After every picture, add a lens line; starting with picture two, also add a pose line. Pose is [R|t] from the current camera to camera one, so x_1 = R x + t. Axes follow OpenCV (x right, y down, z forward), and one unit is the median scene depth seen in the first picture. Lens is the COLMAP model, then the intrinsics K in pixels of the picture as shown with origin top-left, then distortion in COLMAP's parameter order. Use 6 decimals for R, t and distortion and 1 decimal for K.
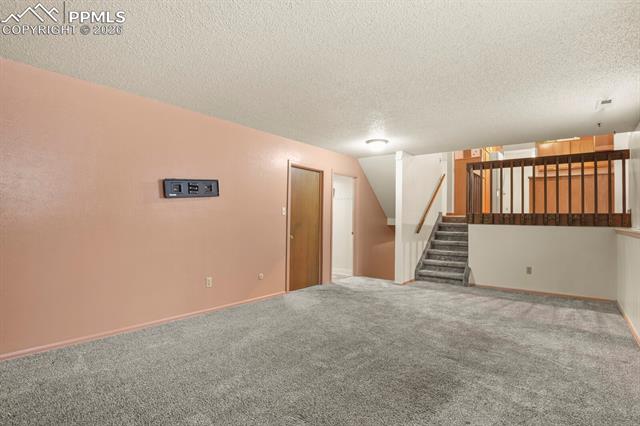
lens RADIAL K [[313.7, 0, 317.6], [0, 313.7, 215.1], [0, 0, 1]] dist [-0.018588, -0.001518]
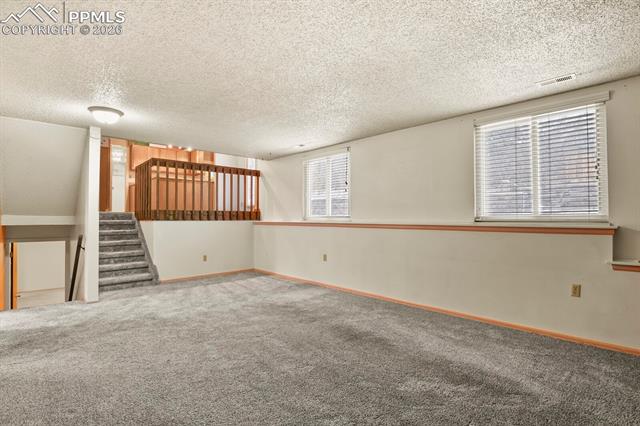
lens RADIAL K [[313.7, 0, 316.6], [0, 313.7, 212.0], [0, 0, 1]] dist [-0.018588, -0.001518]
pose [[0.151013, -0.000488, 0.988532, -0.412828], [-0.008799, 0.999960, 0.001838, -0.005775], [-0.988493, -0.008976, 0.151002, 0.356864]]
